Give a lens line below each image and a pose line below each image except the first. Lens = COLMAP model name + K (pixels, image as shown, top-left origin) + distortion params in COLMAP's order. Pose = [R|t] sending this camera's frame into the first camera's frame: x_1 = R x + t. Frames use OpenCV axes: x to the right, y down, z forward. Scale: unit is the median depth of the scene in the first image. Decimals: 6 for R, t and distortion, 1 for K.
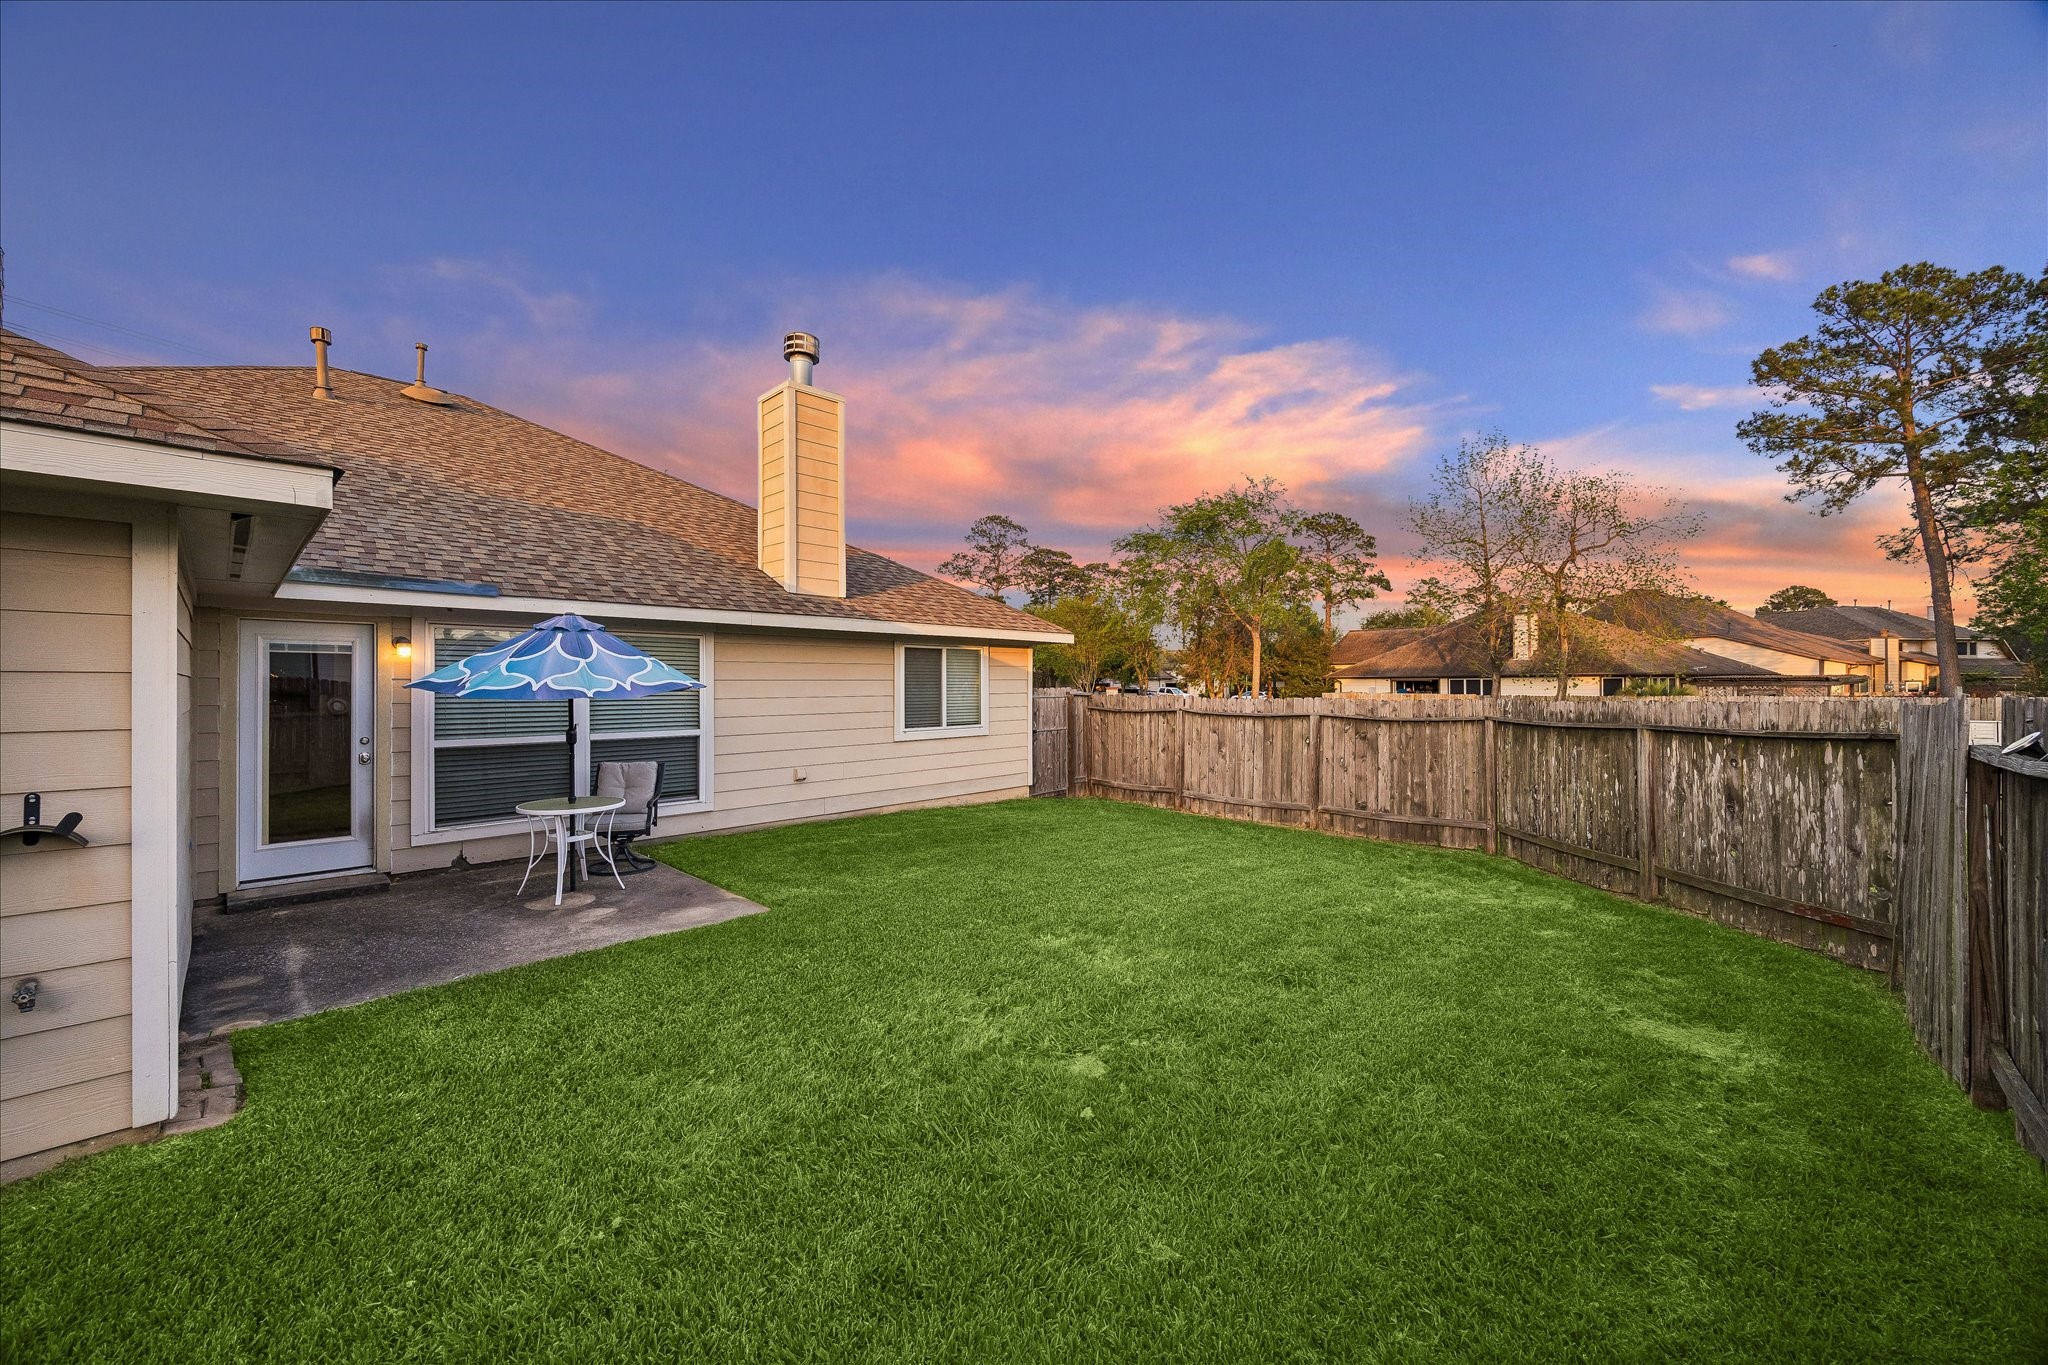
lens RADIAL K [[804.9, 0, 1042.0], [0, 804.9, 660.7], [0, 0, 1]] dist [-0.005631, 0.000511]
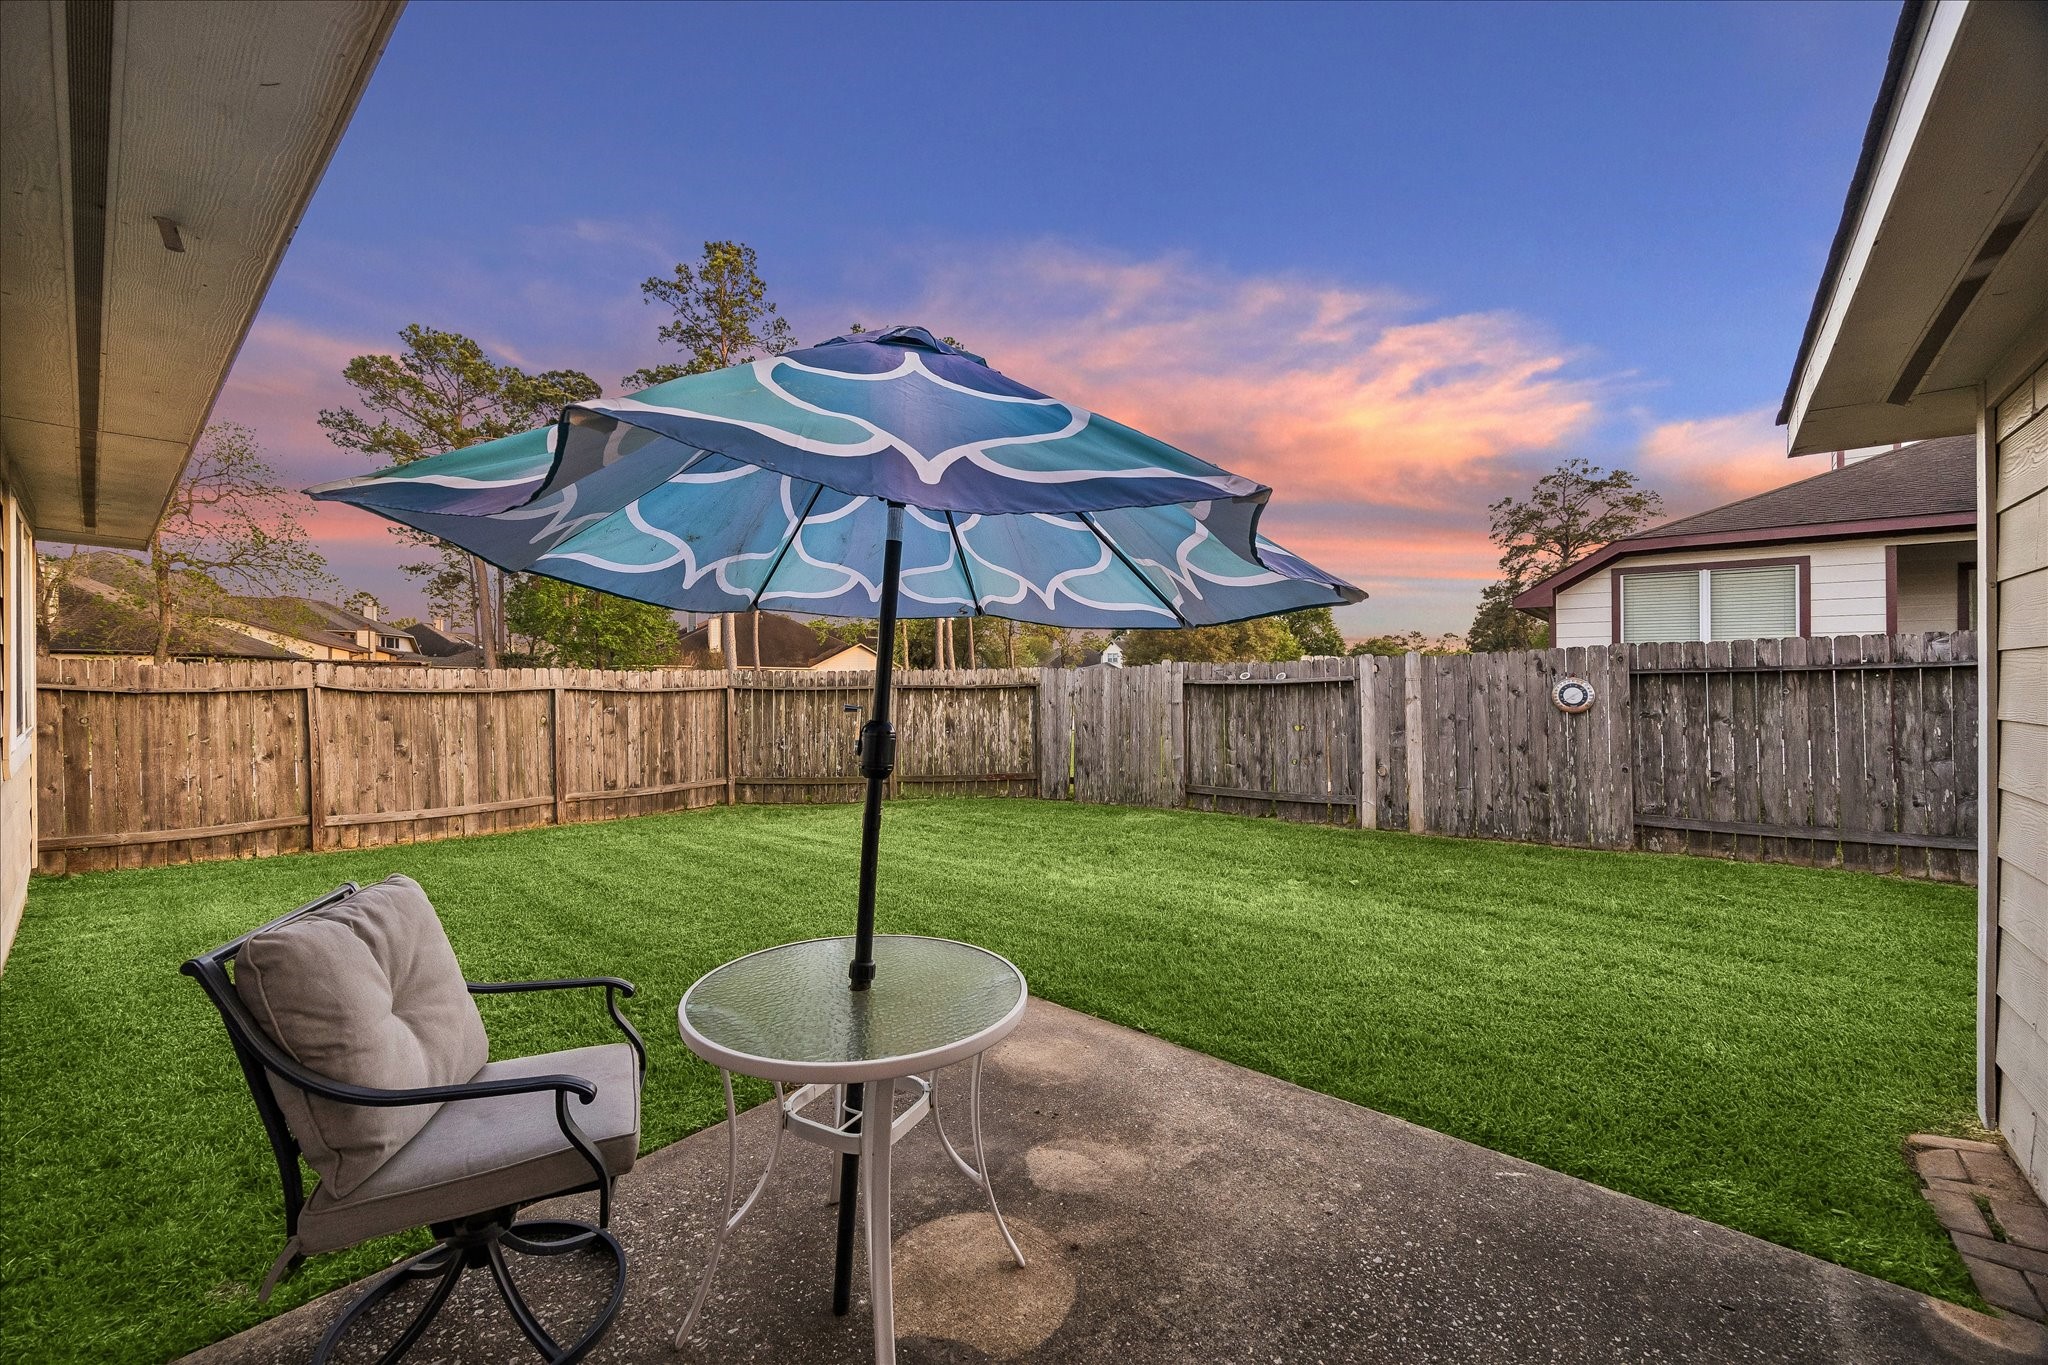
lens RADIAL K [[781.2, 0, 1015.0], [0, 781.2, 659.0], [0, 0, 1]] dist [-0.003459, -0.000429]
pose [[-0.045789, 0.025191, 0.998633, -0.540605], [-0.035517, 0.999009, -0.026829, 0.043898], [-0.998320, -0.036697, -0.044849, 0.601106]]
